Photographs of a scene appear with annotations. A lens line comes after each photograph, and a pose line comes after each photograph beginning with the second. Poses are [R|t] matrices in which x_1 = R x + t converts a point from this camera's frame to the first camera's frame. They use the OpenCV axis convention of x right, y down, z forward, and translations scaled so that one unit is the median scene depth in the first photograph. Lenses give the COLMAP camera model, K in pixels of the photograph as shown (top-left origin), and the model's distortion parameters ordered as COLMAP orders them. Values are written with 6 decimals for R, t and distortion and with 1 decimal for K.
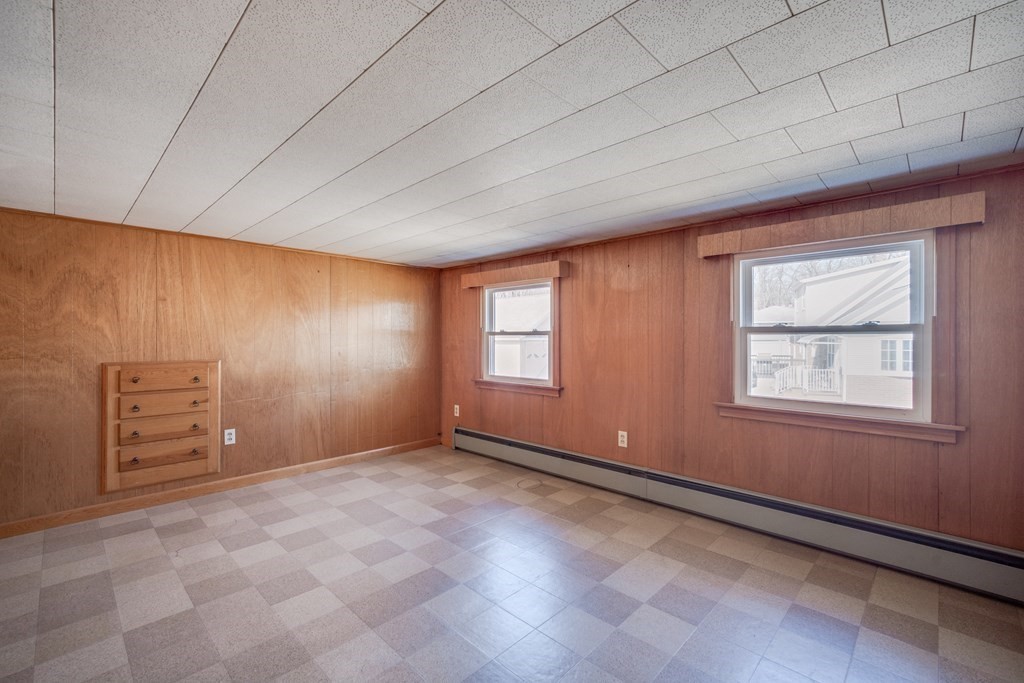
lens RADIAL K [[445.3, 0, 509.1], [0, 445.3, 335.6], [0, 0, 1]] dist [0.001757, 0.004727]
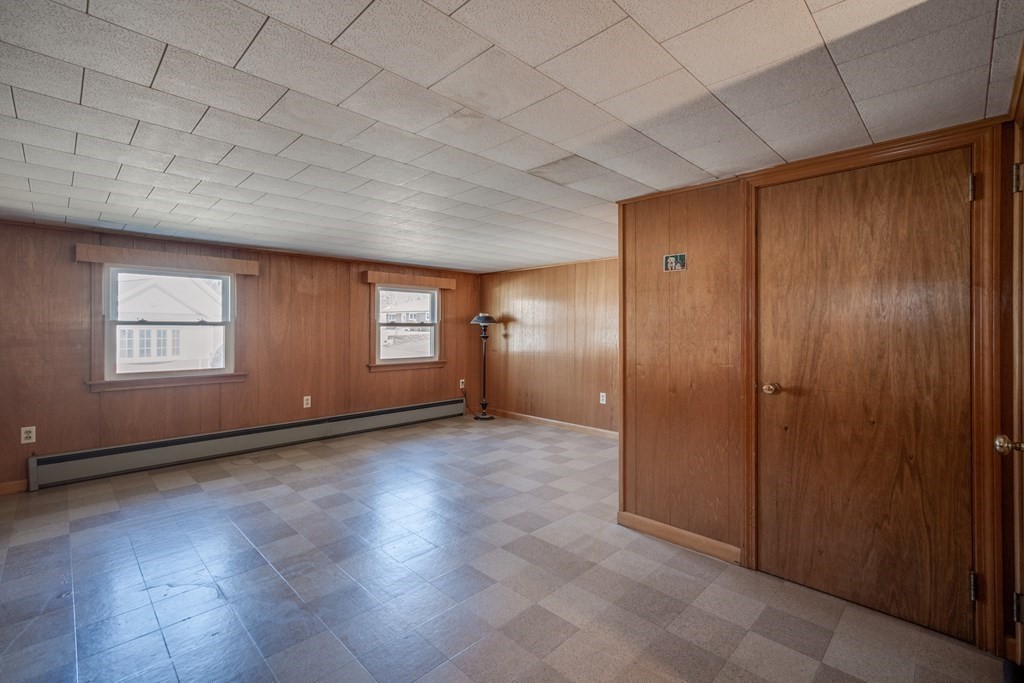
lens RADIAL K [[445.3, 0, 509.1], [0, 445.3, 335.6], [0, 0, 1]] dist [0.001757, 0.004727]
pose [[-0.002724, -0.015284, 0.999879, -1.118857], [-0.006978, 0.999859, 0.015265, 0.002119], [-0.999972, -0.006936, -0.002830, 0.379263]]
